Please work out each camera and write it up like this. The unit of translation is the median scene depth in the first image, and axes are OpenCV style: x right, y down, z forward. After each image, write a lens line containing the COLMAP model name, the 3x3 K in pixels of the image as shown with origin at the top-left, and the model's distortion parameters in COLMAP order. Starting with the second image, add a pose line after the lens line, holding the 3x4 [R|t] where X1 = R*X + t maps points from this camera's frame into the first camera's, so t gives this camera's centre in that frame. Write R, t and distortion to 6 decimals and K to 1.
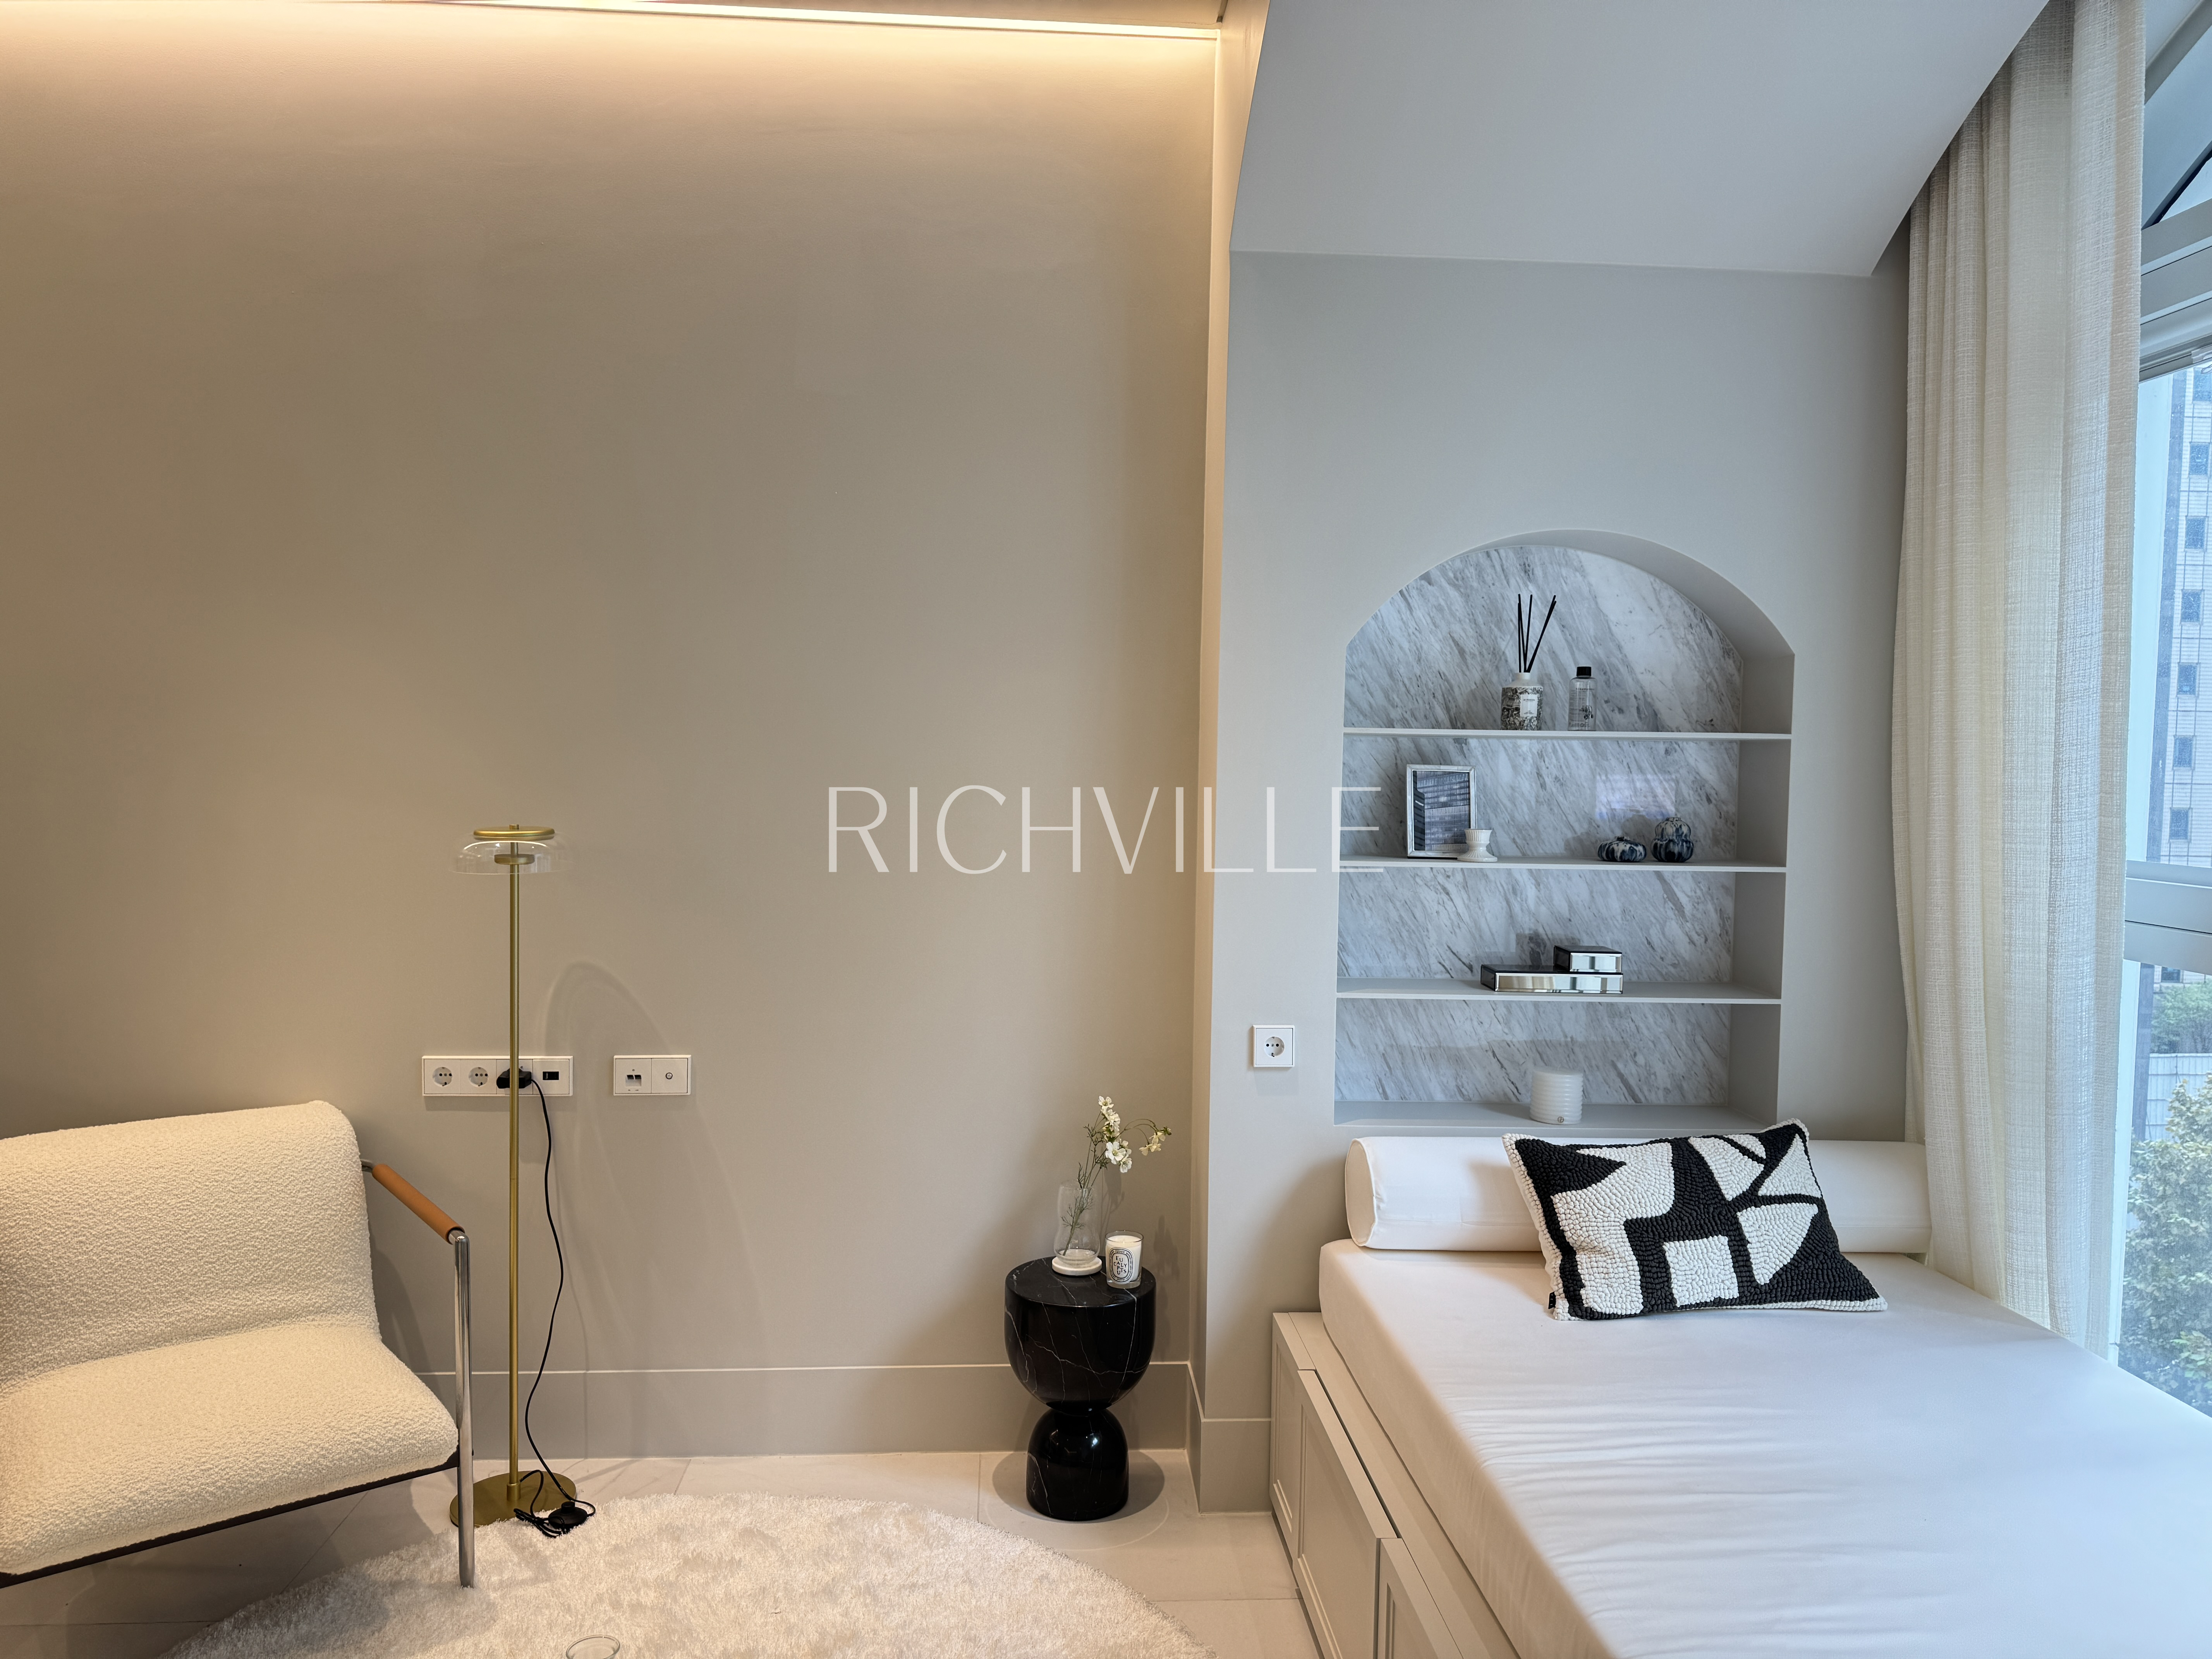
lens RADIAL K [[1577.4, 0, 1099.2], [0, 1577.4, 831.6], [0, 0, 1]] dist [0.152236, -0.288424]
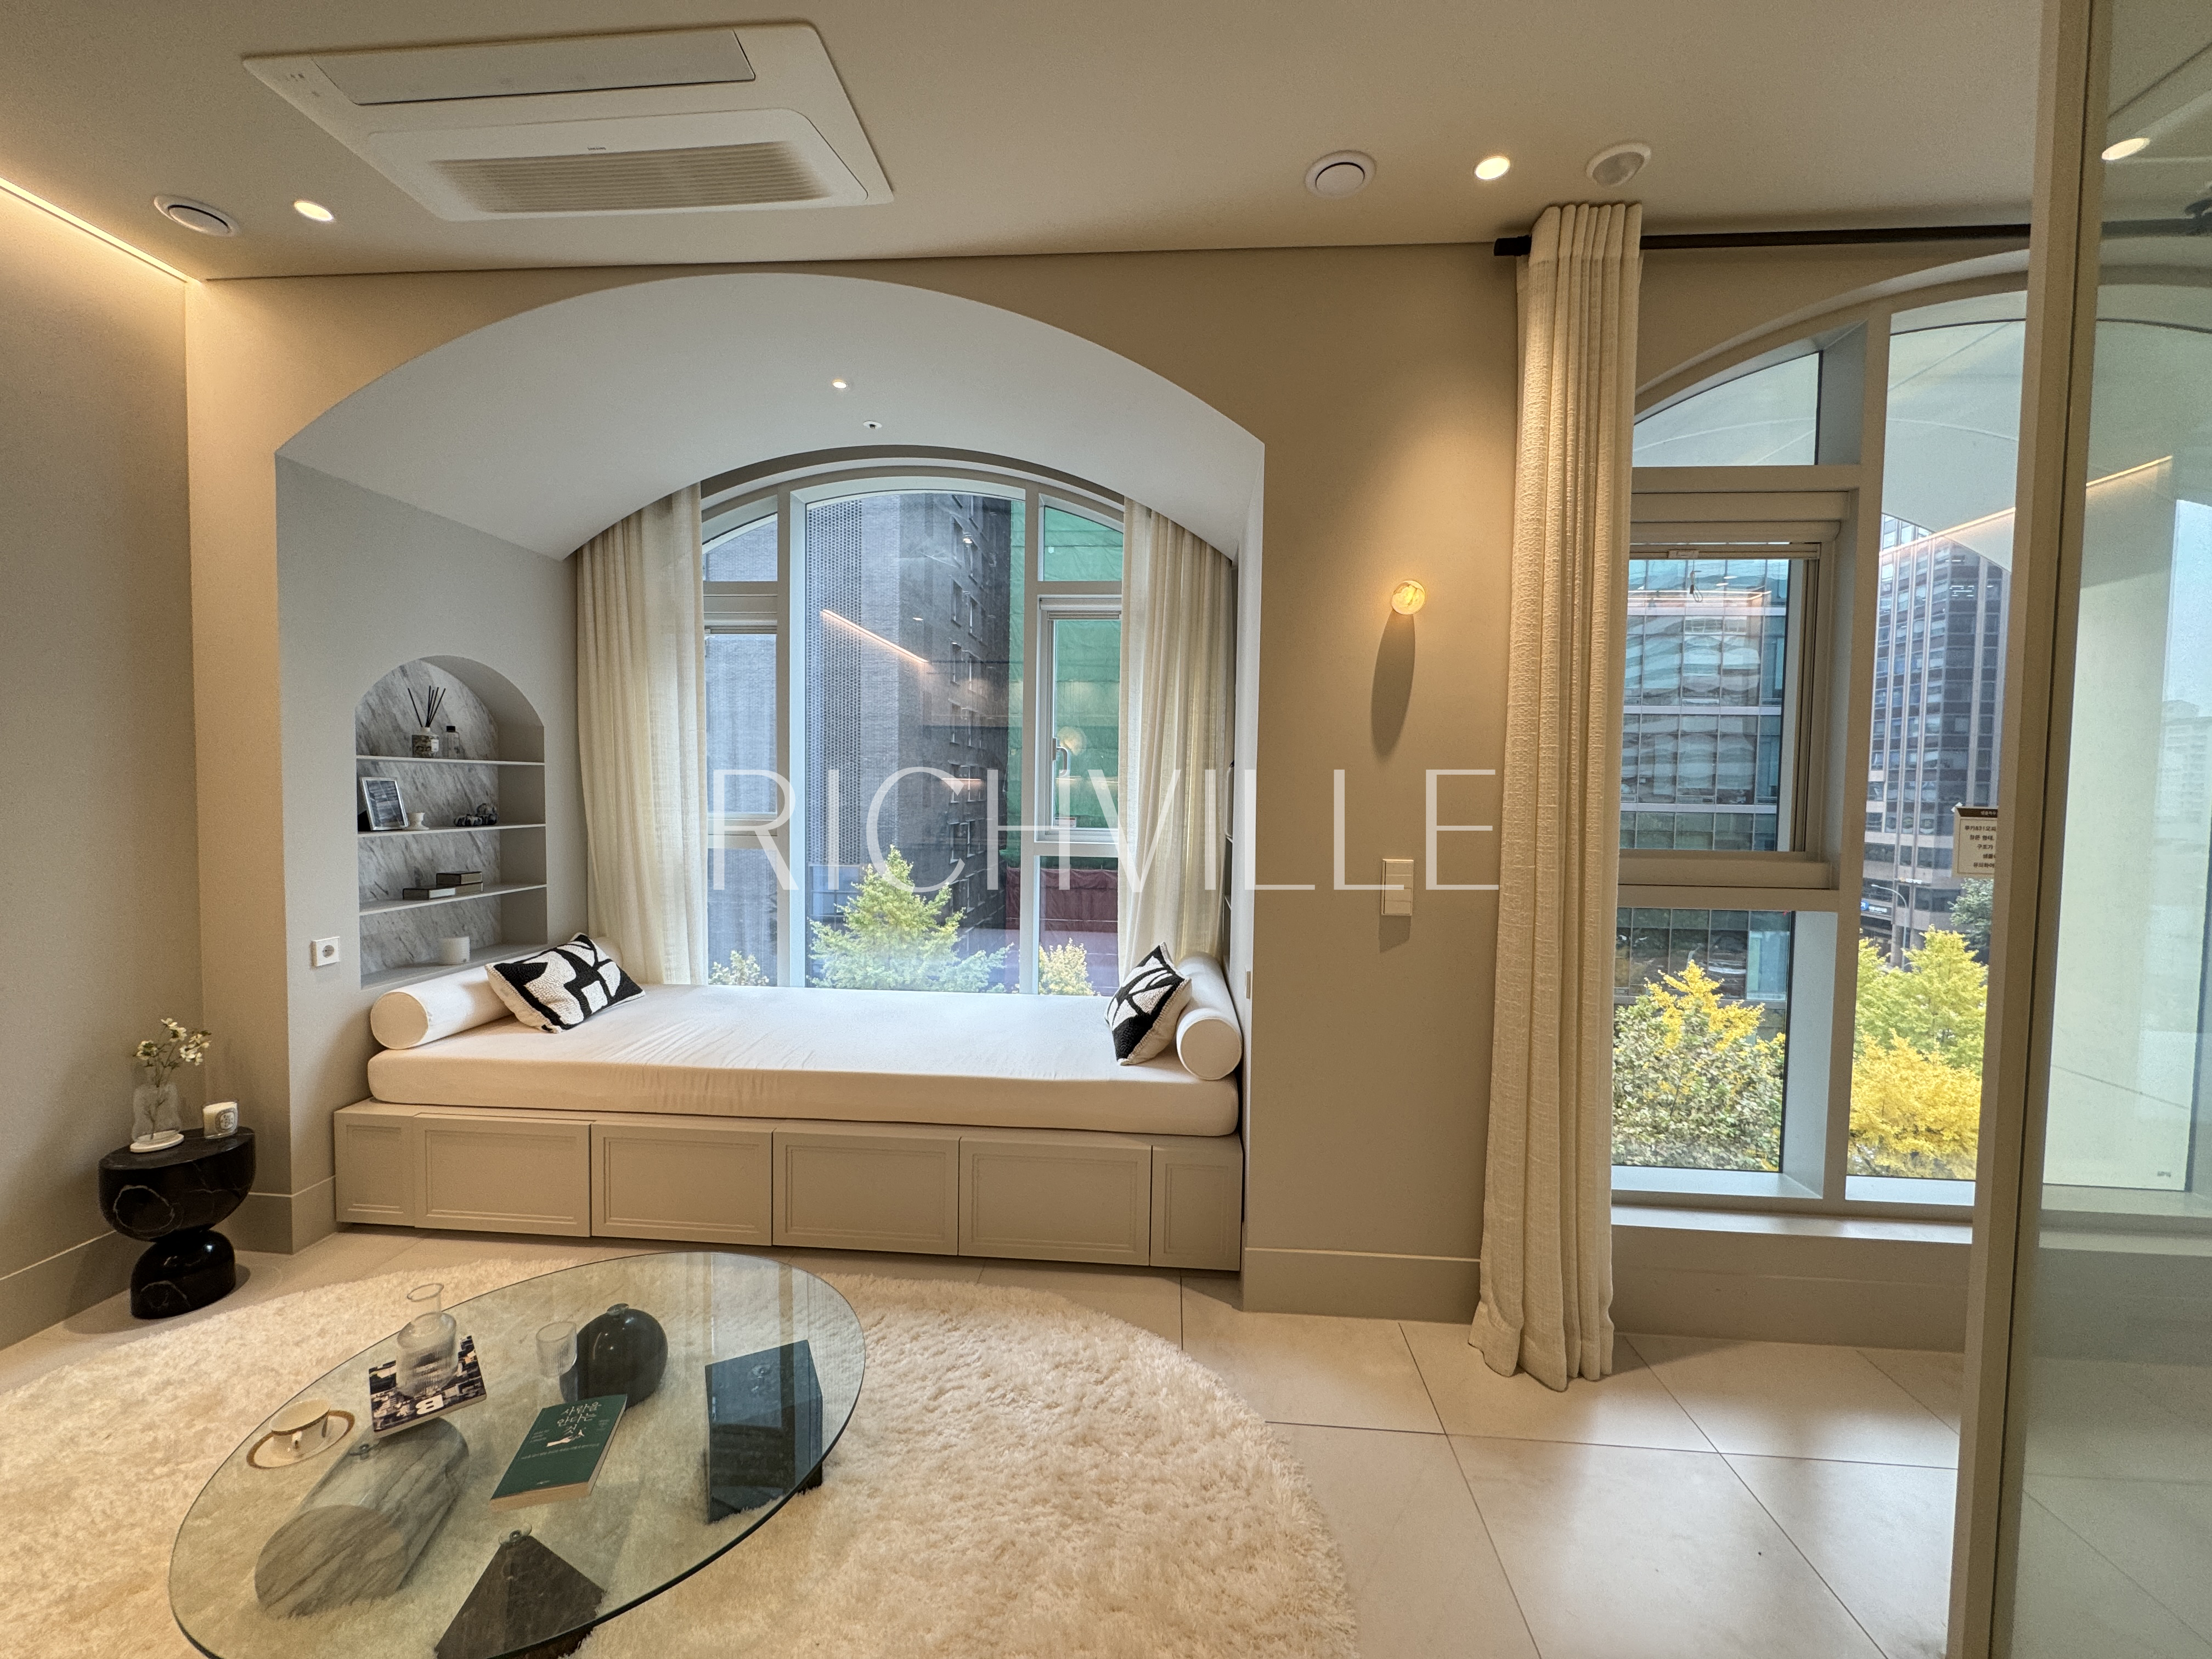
lens RADIAL K [[885.5, 0, 1100.7], [0, 885.5, 824.2], [0, 0, 1]] dist [-0.001641, -0.000526]
pose [[0.136787, -0.057822, 0.988912, -0.651132], [0.037858, 0.997871, 0.053109, -0.012264], [-0.989877, 0.030174, 0.138684, 0.082635]]
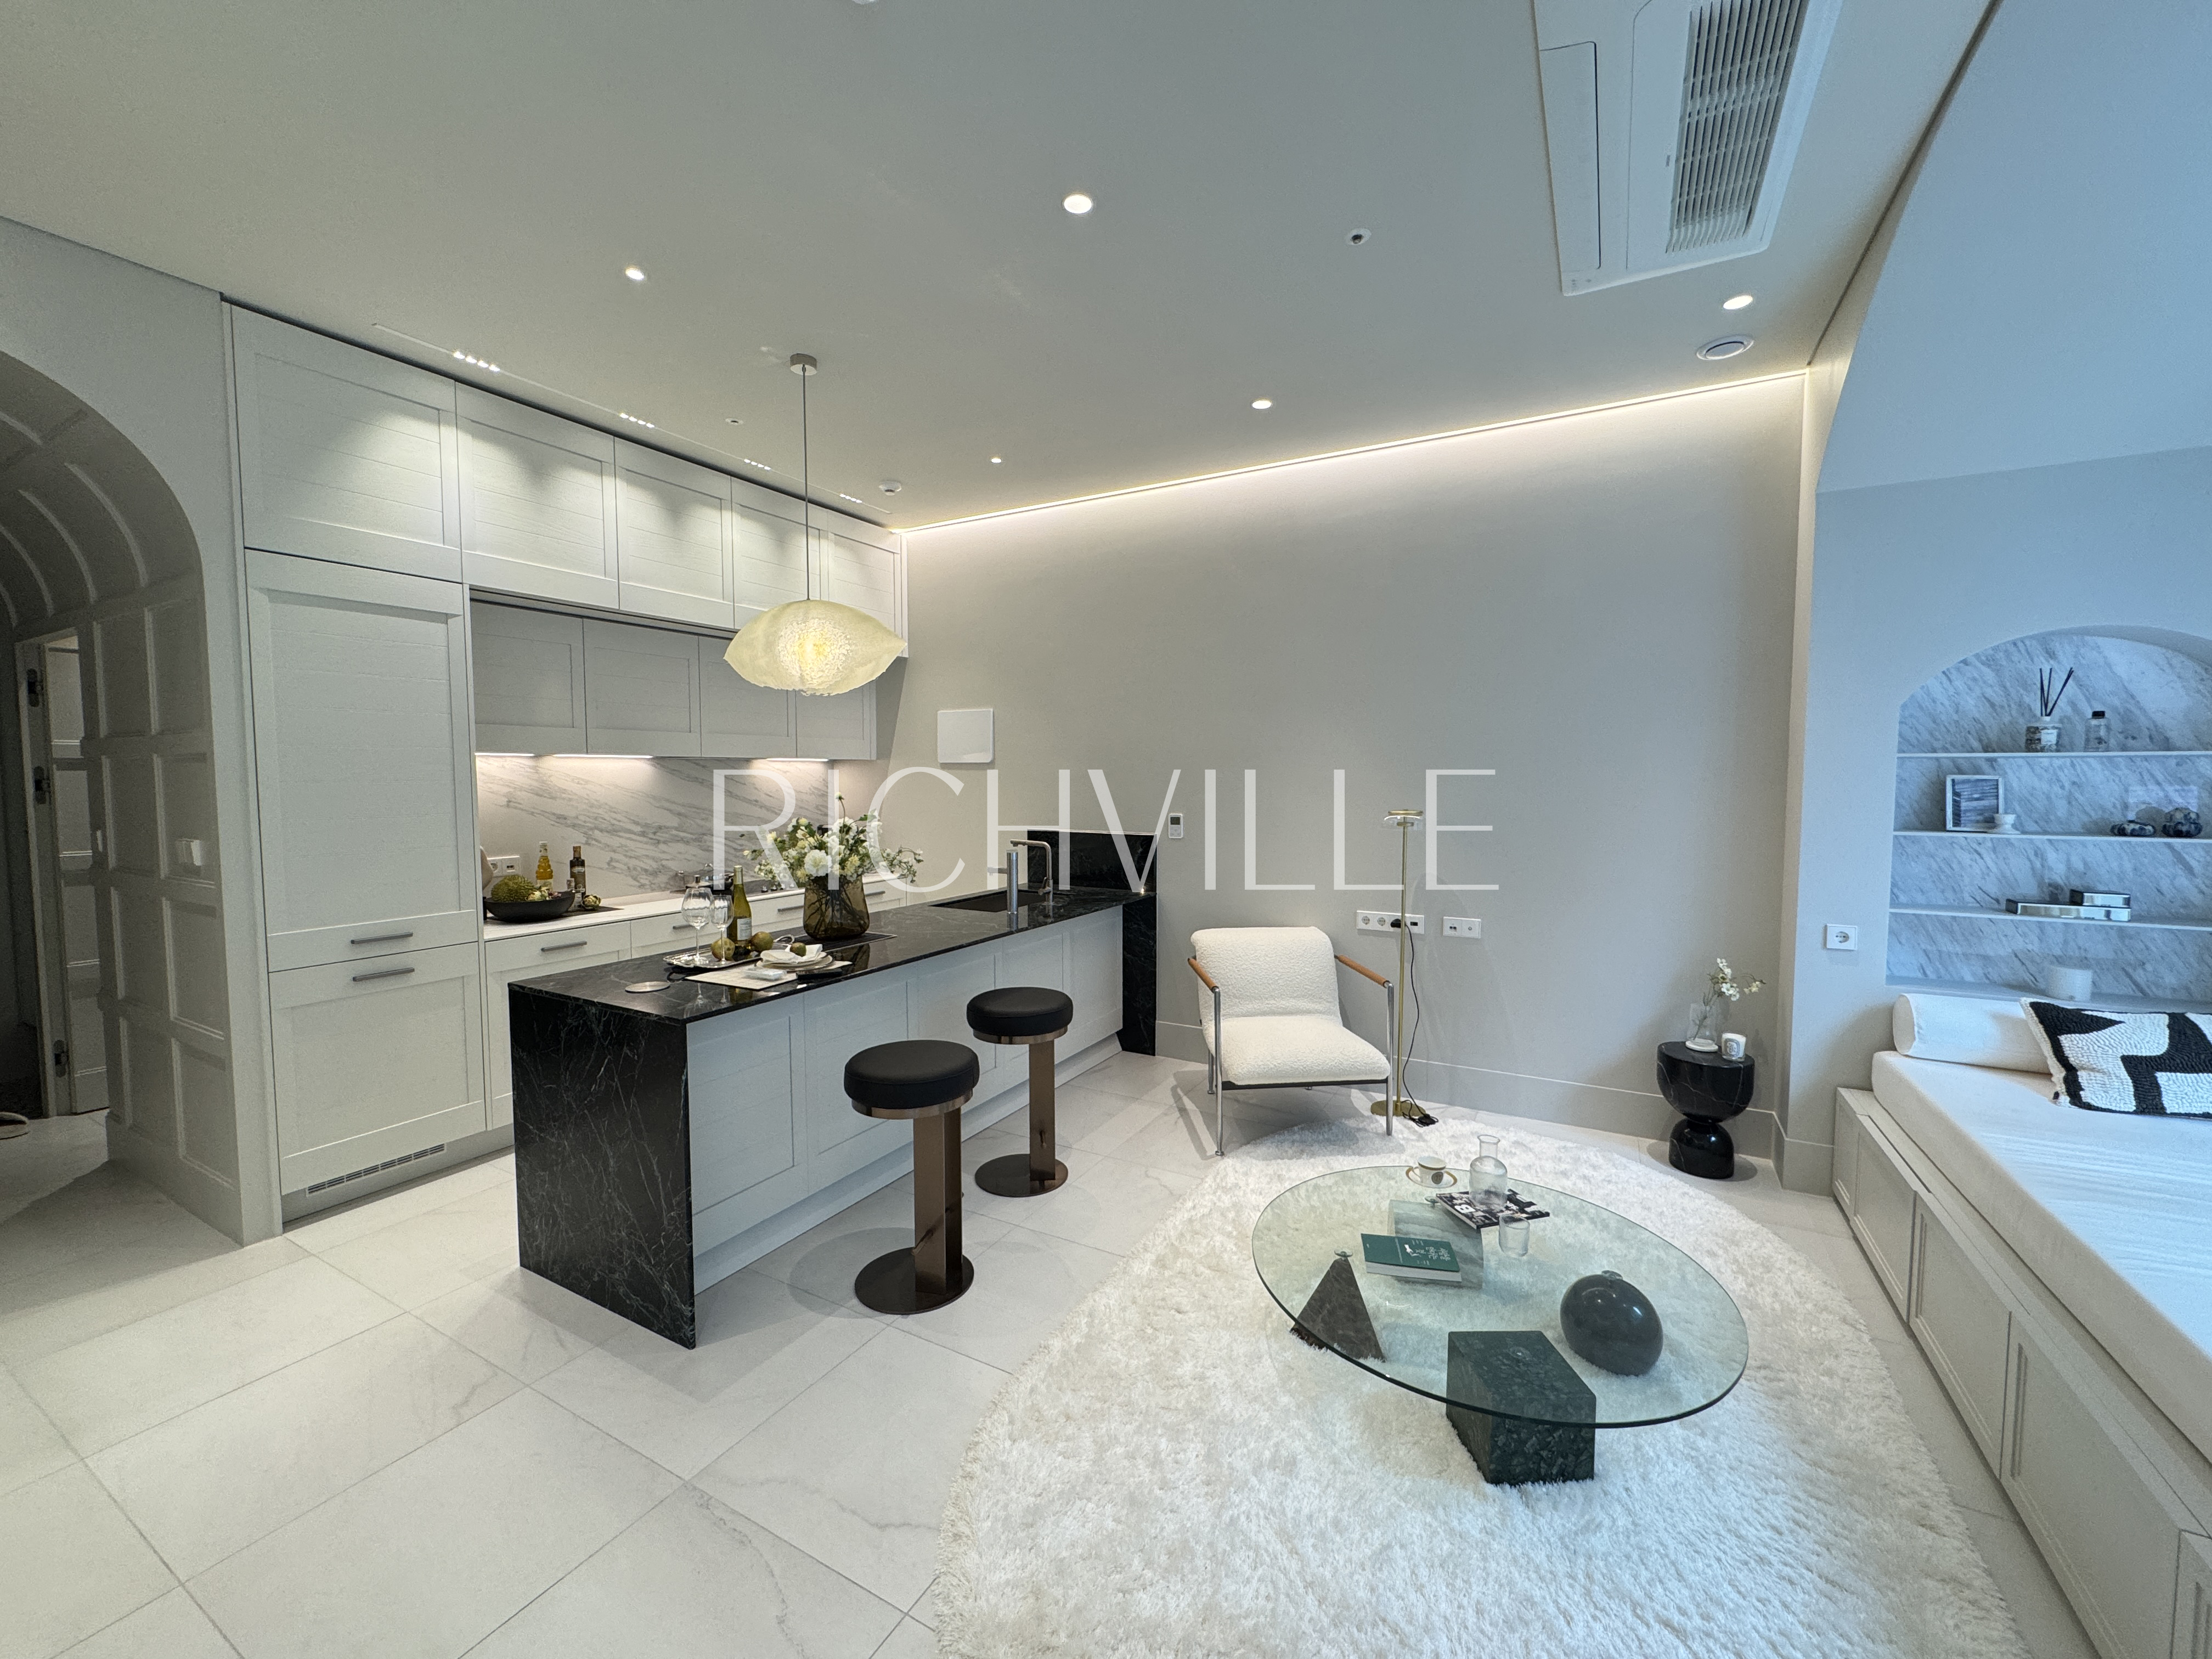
lens RADIAL K [[885.5, 0, 1100.7], [0, 885.5, 824.2], [0, 0, 1]] dist [-0.001641, -0.000526]
pose [[0.840025, 0.012717, -0.542399, -0.047647], [-0.012638, 0.999913, 0.003872, 0.016845], [0.542401, 0.003602, 0.840112, -0.257858]]
